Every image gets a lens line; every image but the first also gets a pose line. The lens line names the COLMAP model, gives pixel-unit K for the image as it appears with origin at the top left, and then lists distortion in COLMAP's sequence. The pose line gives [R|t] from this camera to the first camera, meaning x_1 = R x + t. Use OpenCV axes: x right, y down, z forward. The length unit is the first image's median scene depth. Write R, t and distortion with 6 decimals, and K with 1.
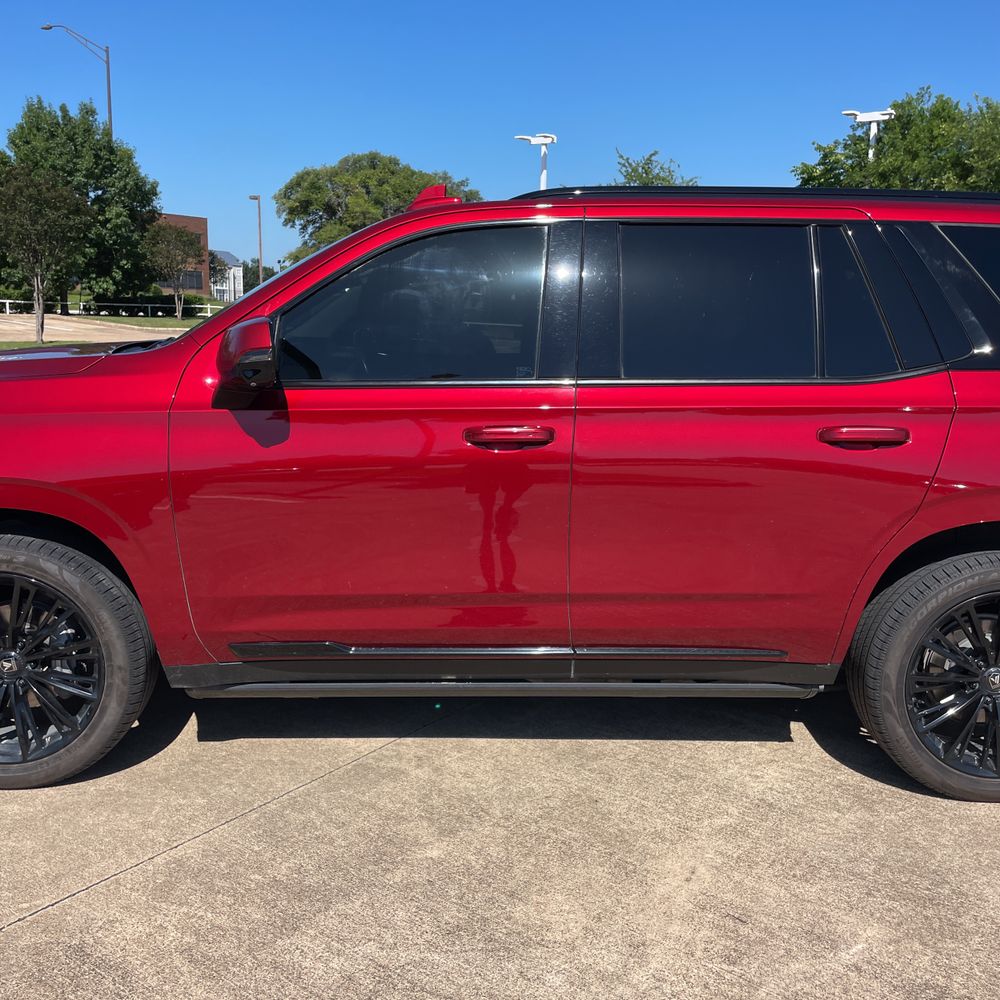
lens RADIAL K [[999.1, 0, 500.0], [0, 999.1, 500.0], [0, 0, 1]] dist [0.067010, -0.092949]
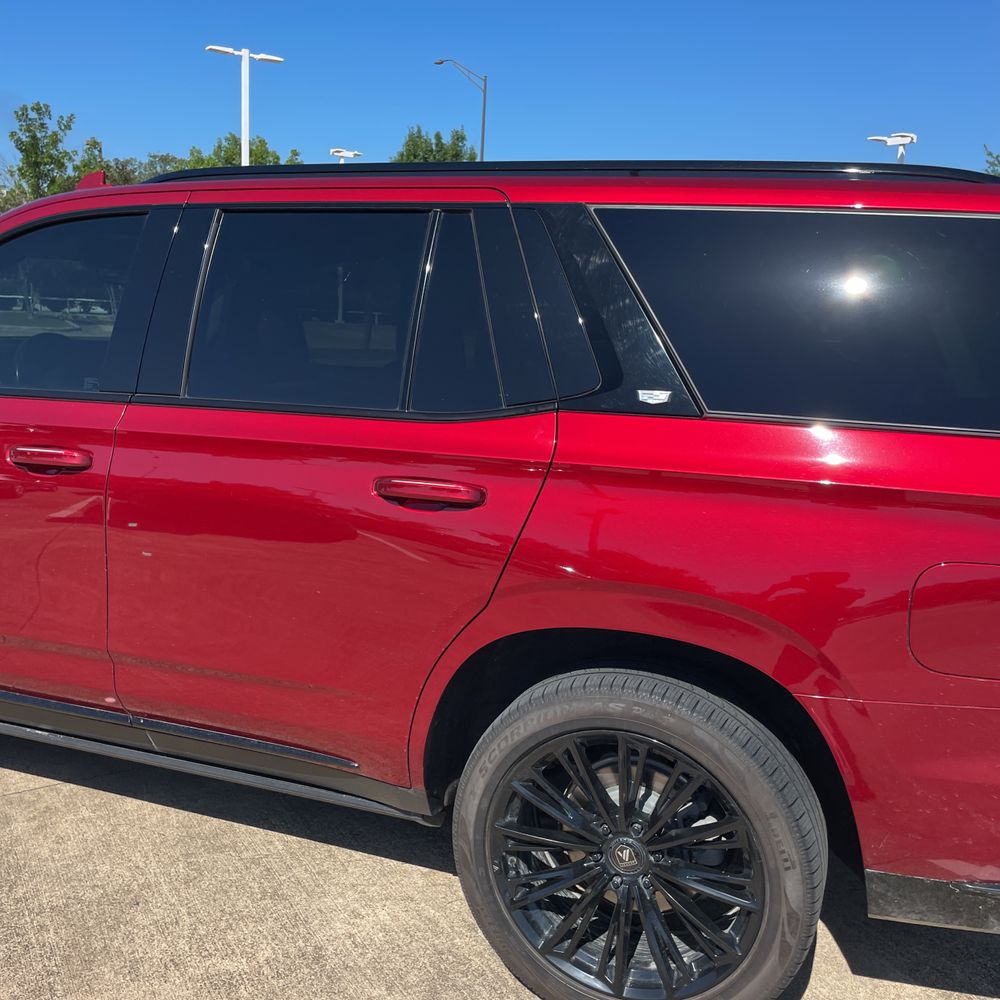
lens RADIAL K [[999.1, 0, 500.0], [0, 999.1, 500.0], [0, 0, 1]] dist [0.067010, -0.092949]
pose [[0.927992, 0.080588, -0.363781, 0.630036], [-0.085744, 0.996315, 0.001984, -0.058767], [0.362600, 0.029351, 0.931482, 0.308080]]
